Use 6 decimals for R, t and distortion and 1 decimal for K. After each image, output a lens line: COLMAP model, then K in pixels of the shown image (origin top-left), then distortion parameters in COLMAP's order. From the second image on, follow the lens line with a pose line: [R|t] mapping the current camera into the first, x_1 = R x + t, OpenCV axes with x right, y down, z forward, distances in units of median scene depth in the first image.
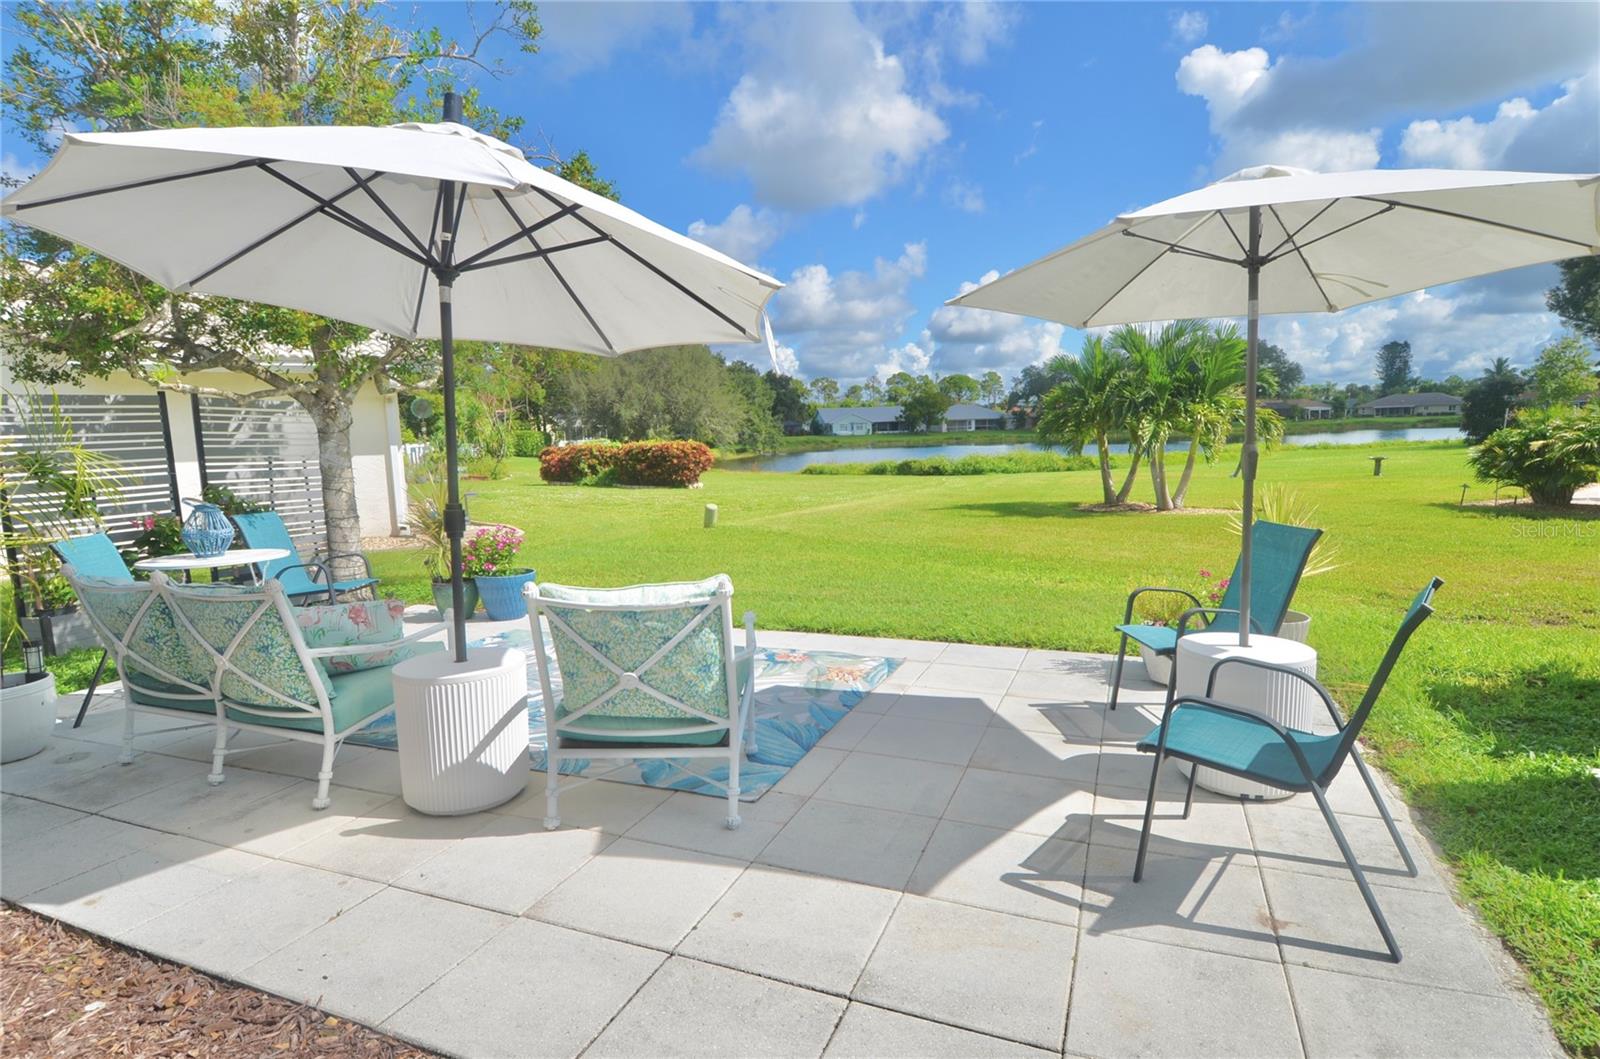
lens RADIAL K [[843.7, 0, 808.8], [0, 843.7, 532.0], [0, 0, 1]] dist [0.050671, -0.059118]
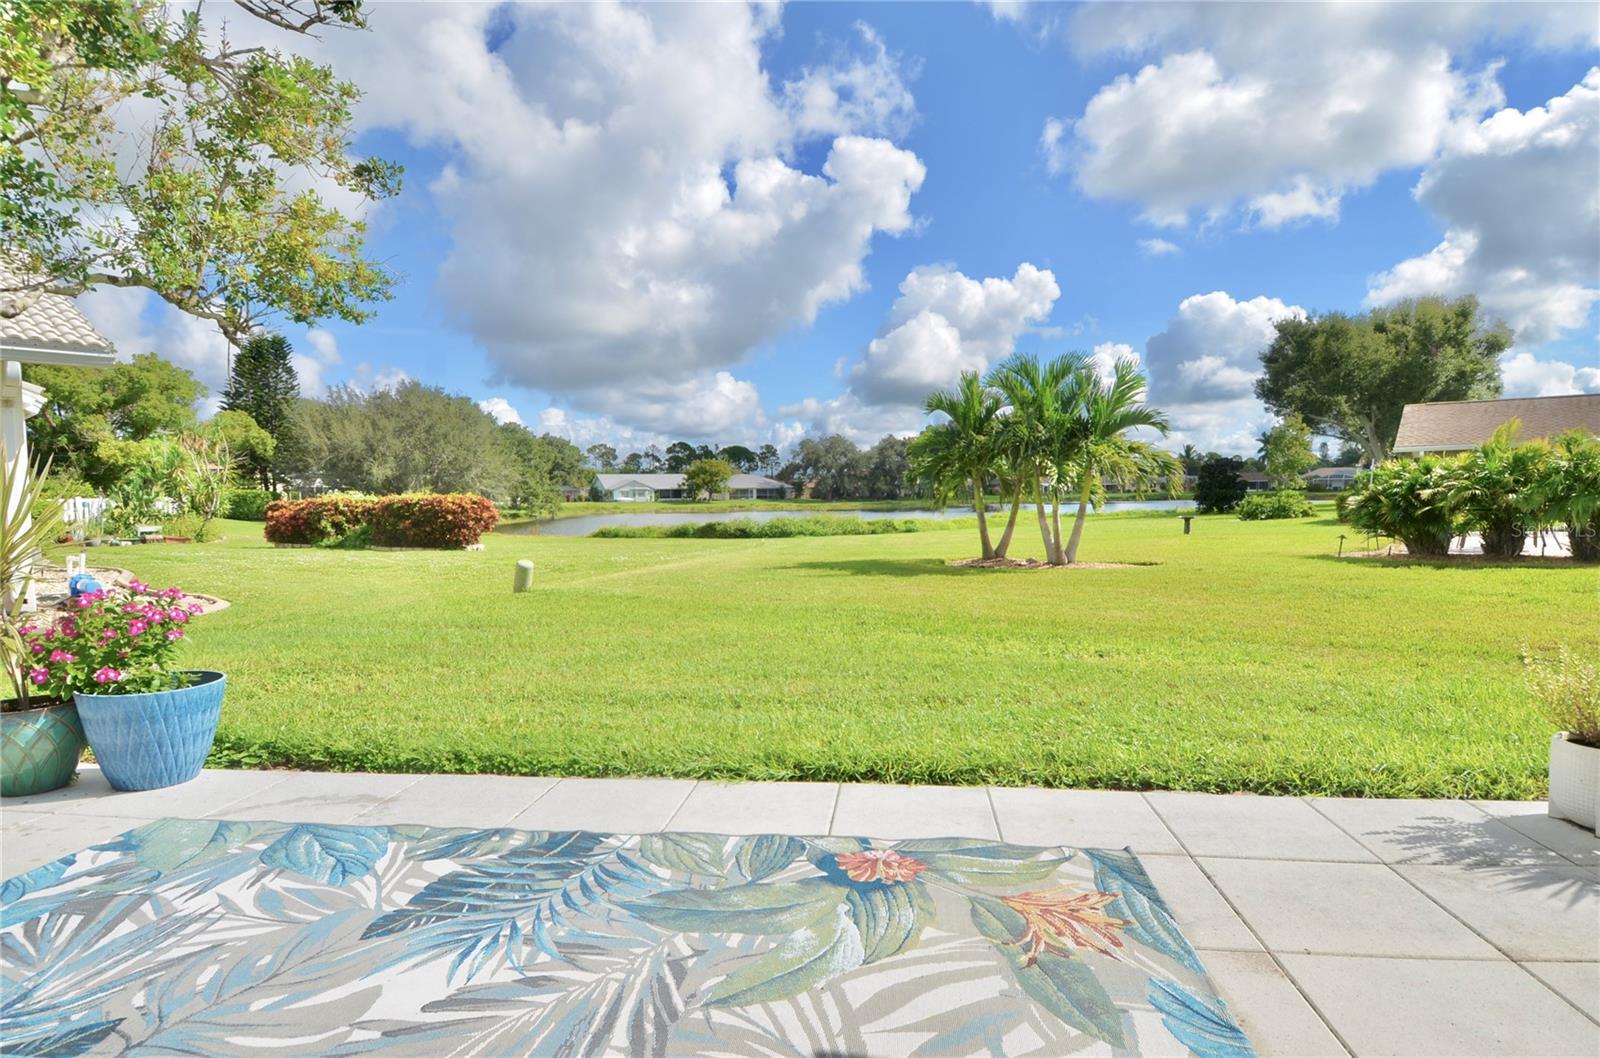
lens RADIAL K [[828.0, 0, 811.2], [0, 828.0, 534.2], [0, 0, 1]] dist [0.050429, -0.056718]
pose [[0.963899, 0.002106, 0.266259, -0.056092], [0.019015, 0.996871, -0.076720, 0.003717], [-0.265587, 0.079013, 0.960844, 0.194811]]
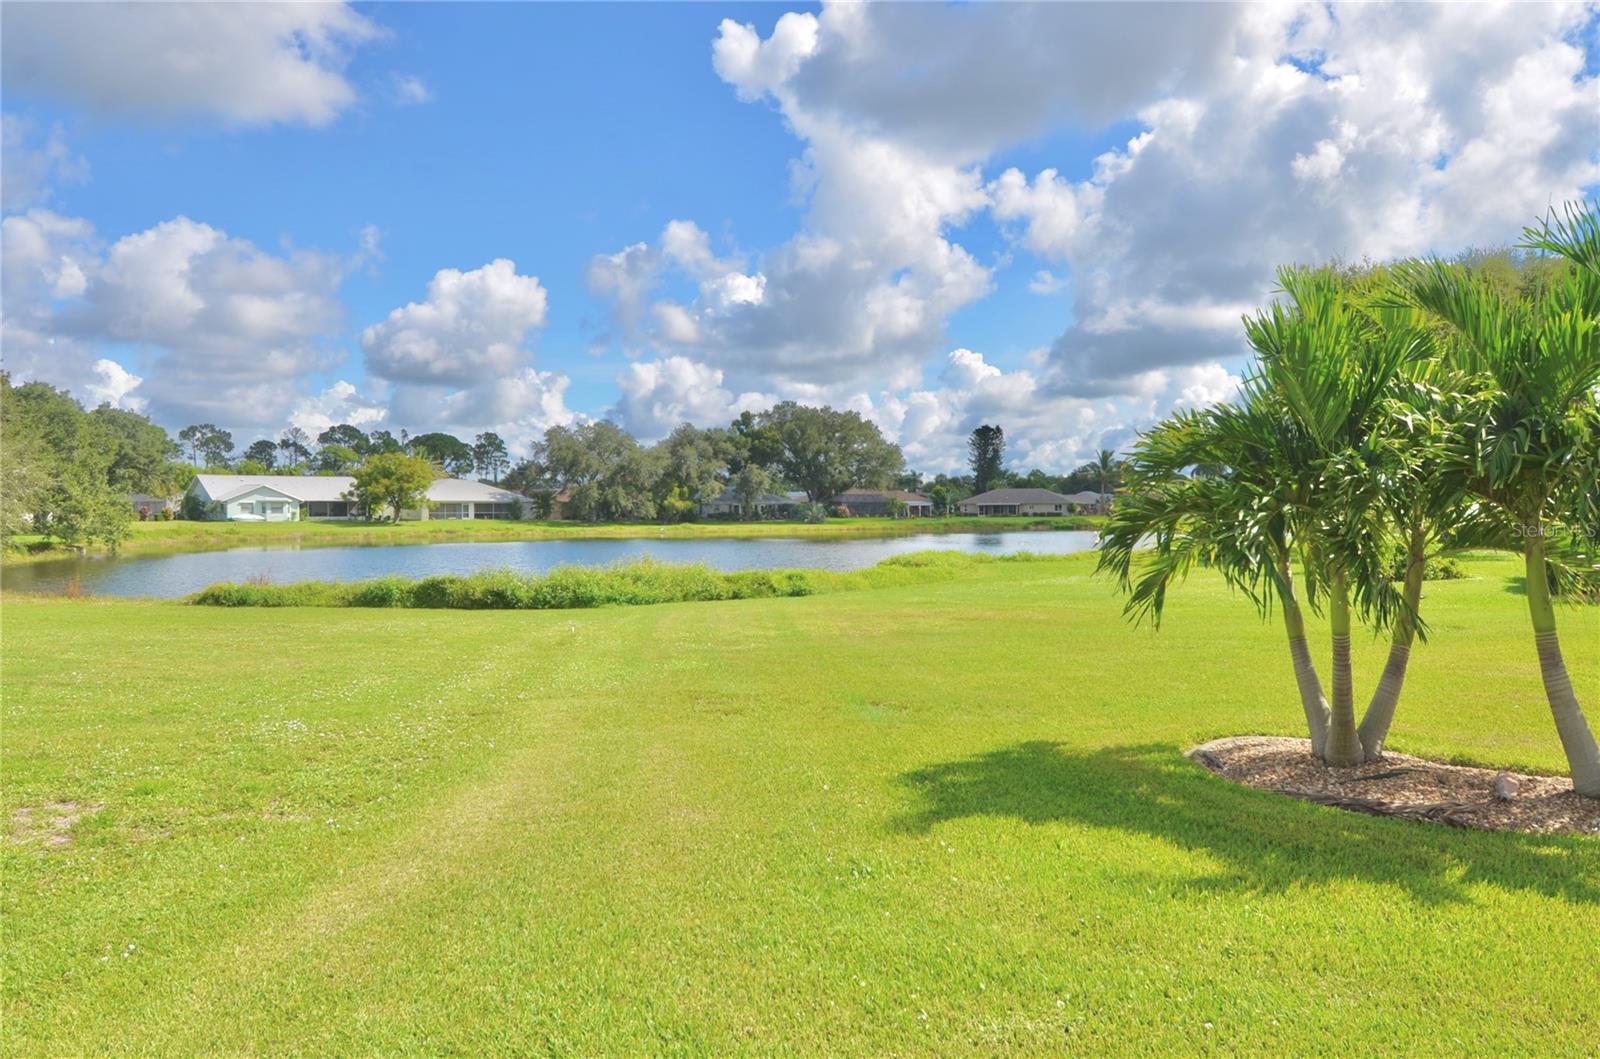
lens RADIAL K [[1214.4, 0, 800.0], [0, 1214.4, 529.5], [0, 0, 1]] dist [0.052563, -0.048883]
pose [[0.888535, 0.021093, 0.458324, -0.062673], [0.029996, 0.994135, -0.103904, -0.078049], [-0.457828, 0.106070, 0.882691, 0.623403]]
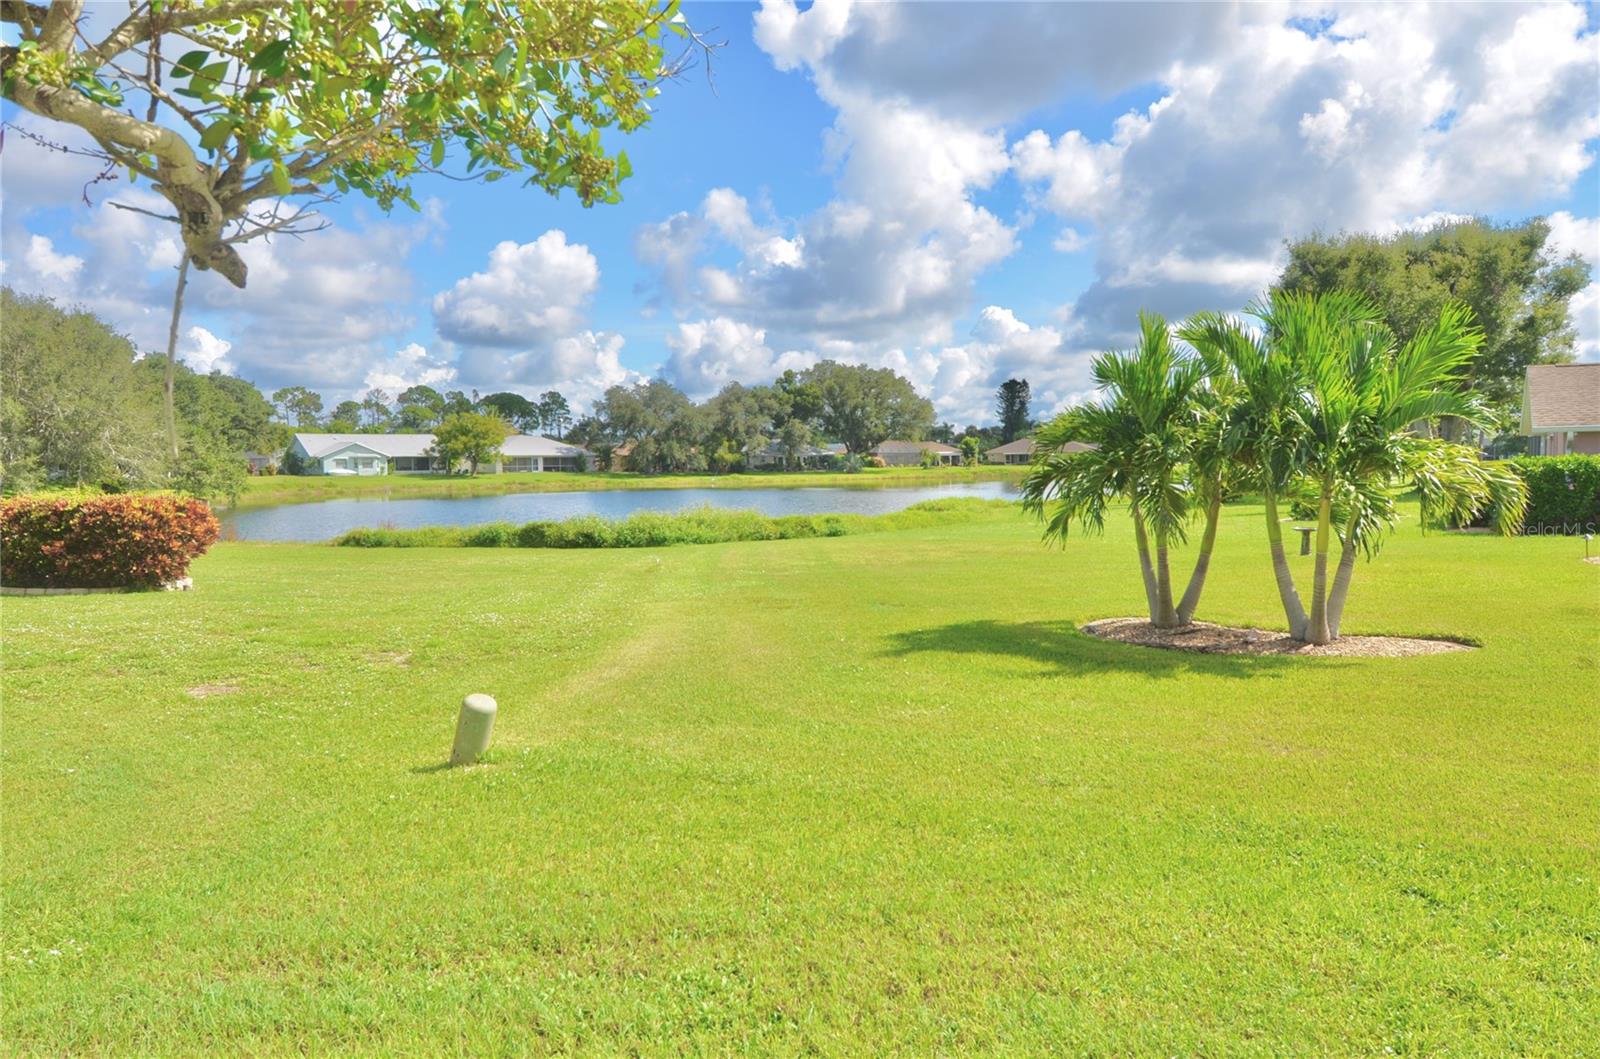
lens RADIAL K [[1142.9, 0, 803.6], [0, 1142.9, 546.9], [0, 0, 1]] dist [0.051915, -0.058815]
pose [[0.902890, -0.012859, 0.429679, -0.163507], [0.035783, 0.998332, -0.045316, -0.056924], [-0.428379, 0.056290, 0.901844, 0.410661]]
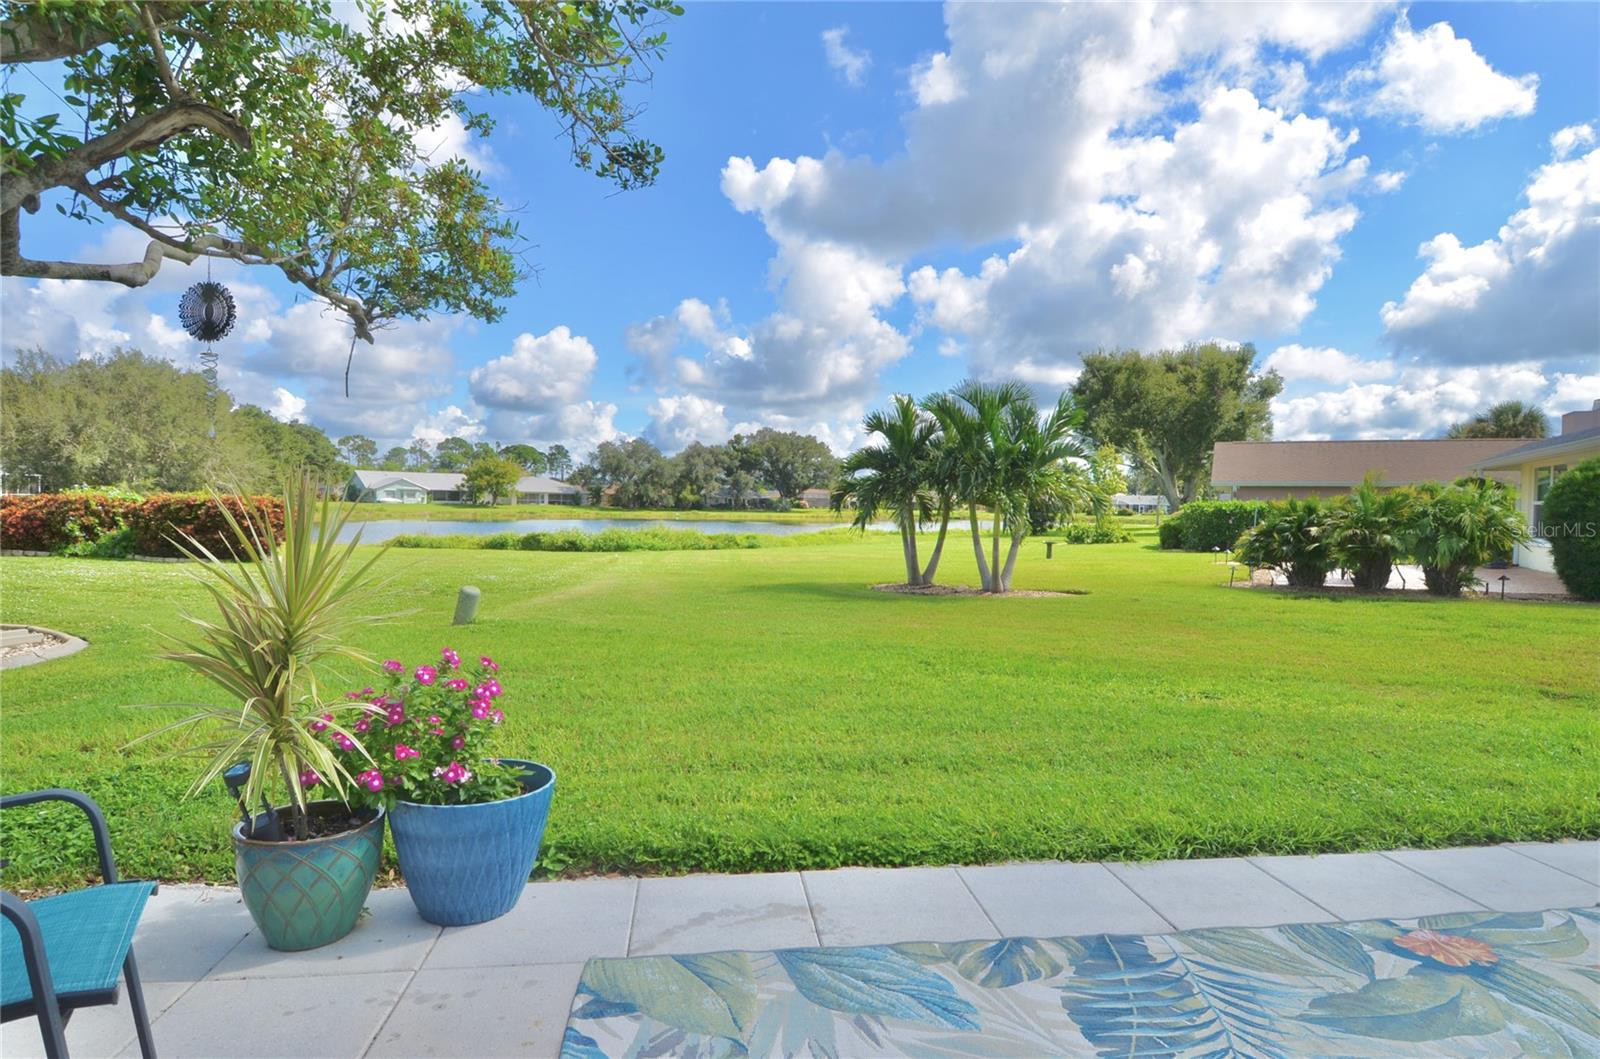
lens RADIAL K [[870.0, 0, 807.6], [0, 870.0, 533.4], [0, 0, 1]] dist [0.052697, -0.061036]
pose [[0.873289, 0.028415, 0.486372, -0.176476], [0.015864, 0.996110, -0.086680, -0.009726], [-0.486943, 0.083412, 0.869441, 0.250337]]
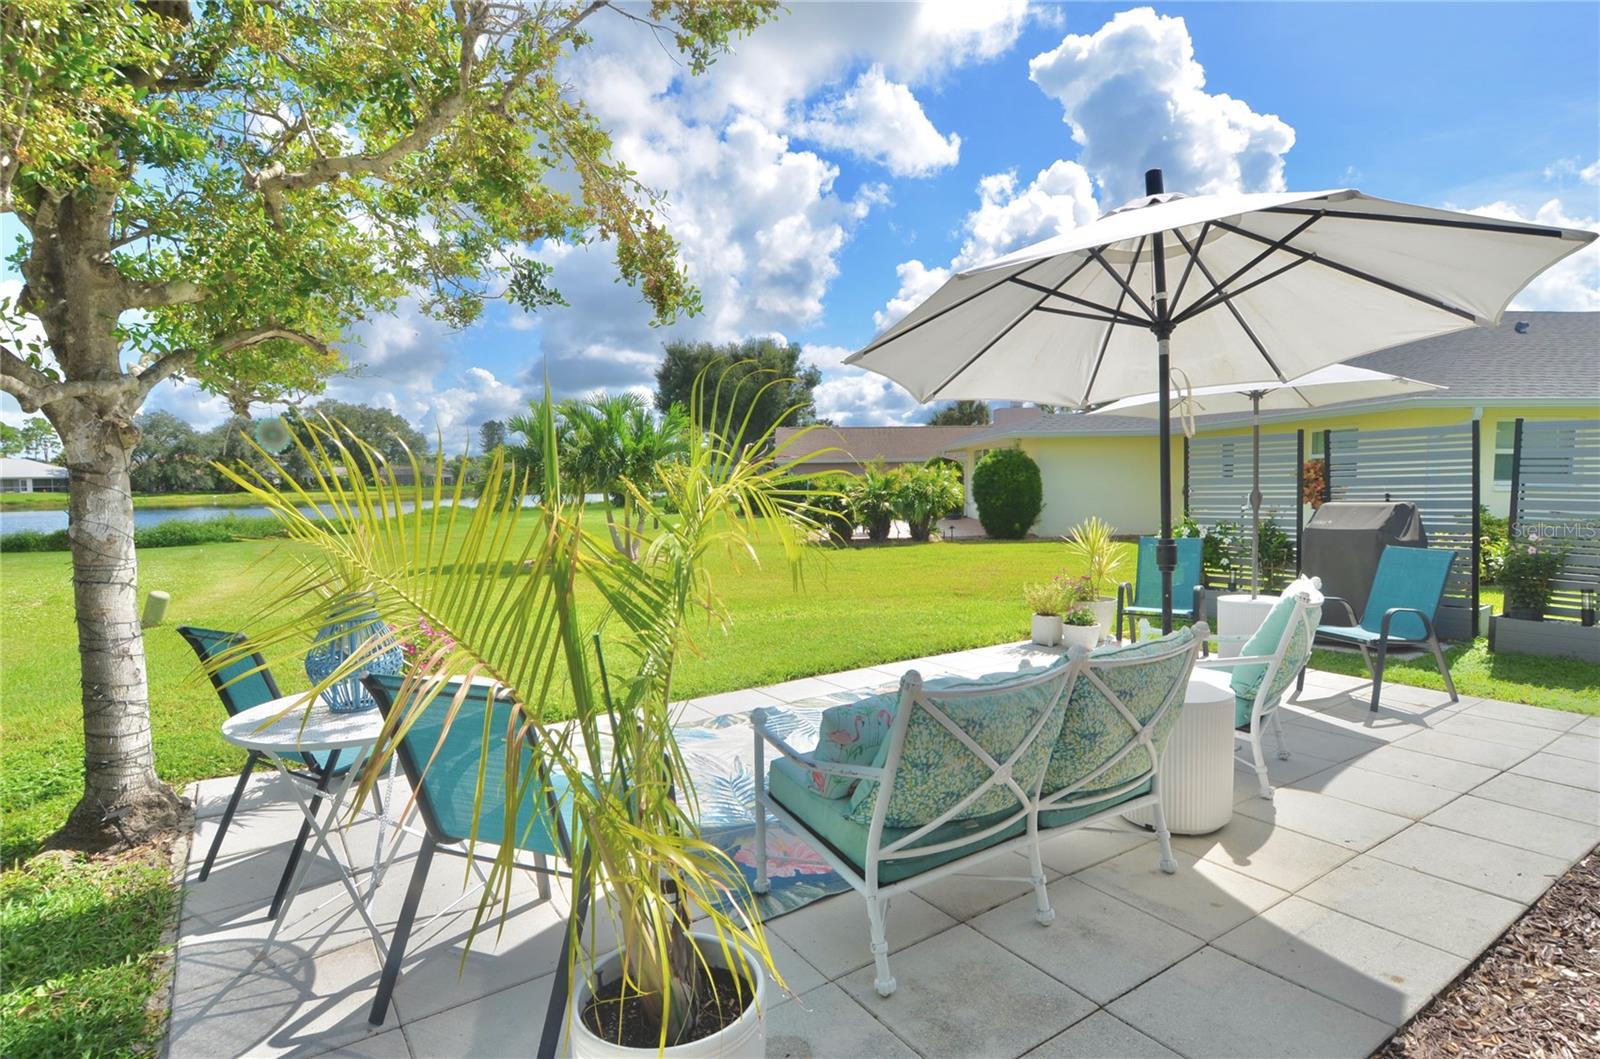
lens RADIAL K [[828.0, 0, 811.2], [0, 828.0, 534.7], [0, 0, 1]] dist [0.050429, -0.056718]
pose [[0.552714, -0.034488, 0.832657, -0.313296], [0.094236, 0.995321, -0.021328, -0.011911], [-0.828026, 0.090255, 0.553378, 0.160322]]
